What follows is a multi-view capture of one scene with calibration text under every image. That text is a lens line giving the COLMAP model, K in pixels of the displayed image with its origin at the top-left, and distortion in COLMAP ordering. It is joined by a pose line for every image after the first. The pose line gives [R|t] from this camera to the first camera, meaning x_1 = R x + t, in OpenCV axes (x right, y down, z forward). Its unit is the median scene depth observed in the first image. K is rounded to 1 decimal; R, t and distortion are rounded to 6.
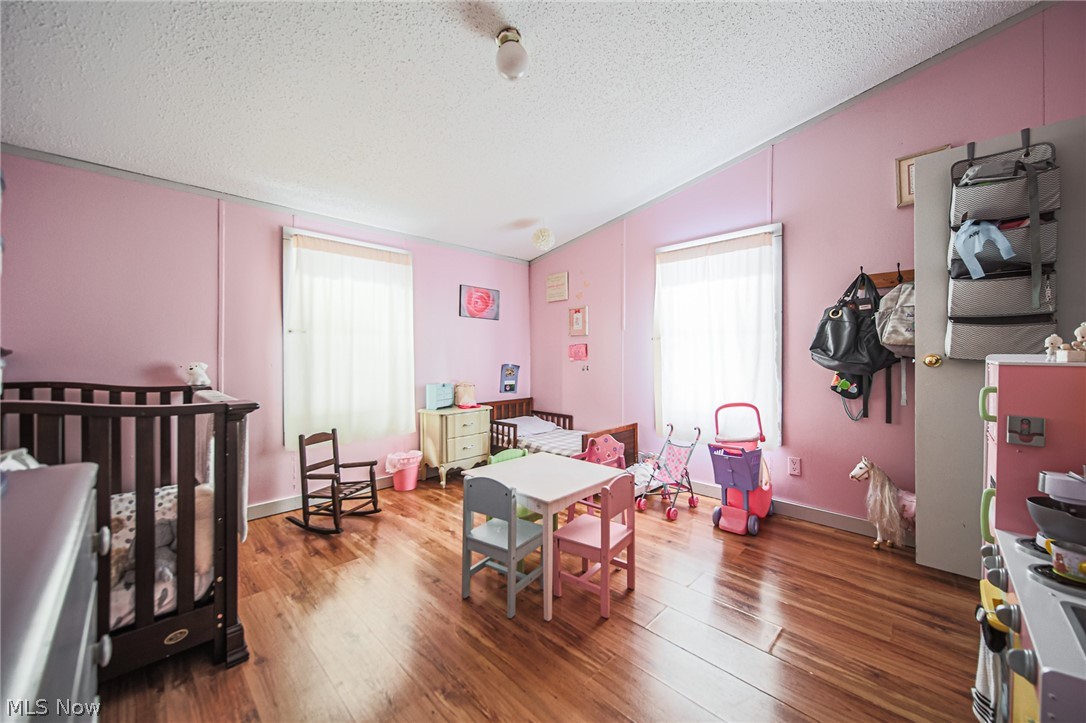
lens RADIAL K [[403.7, 0, 546.3], [0, 403.7, 362.1], [0, 0, 1]] dist [-0.000533, -0.000341]
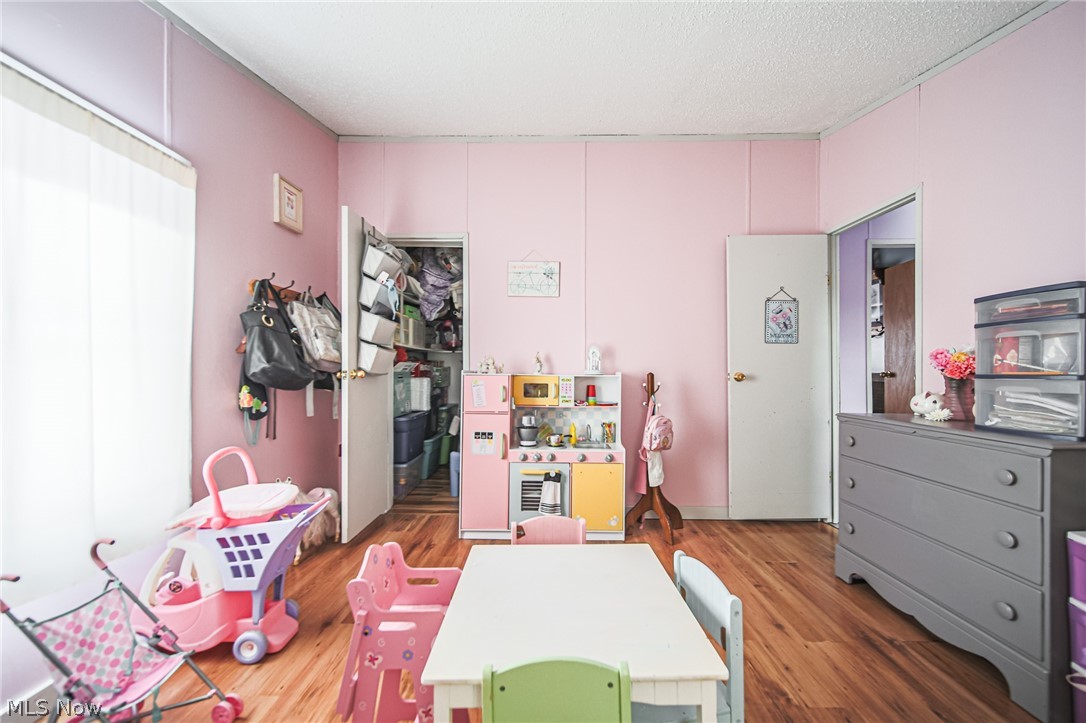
lens RADIAL K [[403.7, 0, 546.3], [0, 403.7, 362.1], [0, 0, 1]] dist [-0.000533, -0.000341]
pose [[-0.692139, 0.009162, 0.721707, -0.363213], [0.004214, 0.999954, -0.008653, -0.027957], [-0.721752, -0.002948, -0.692145, 1.359158]]
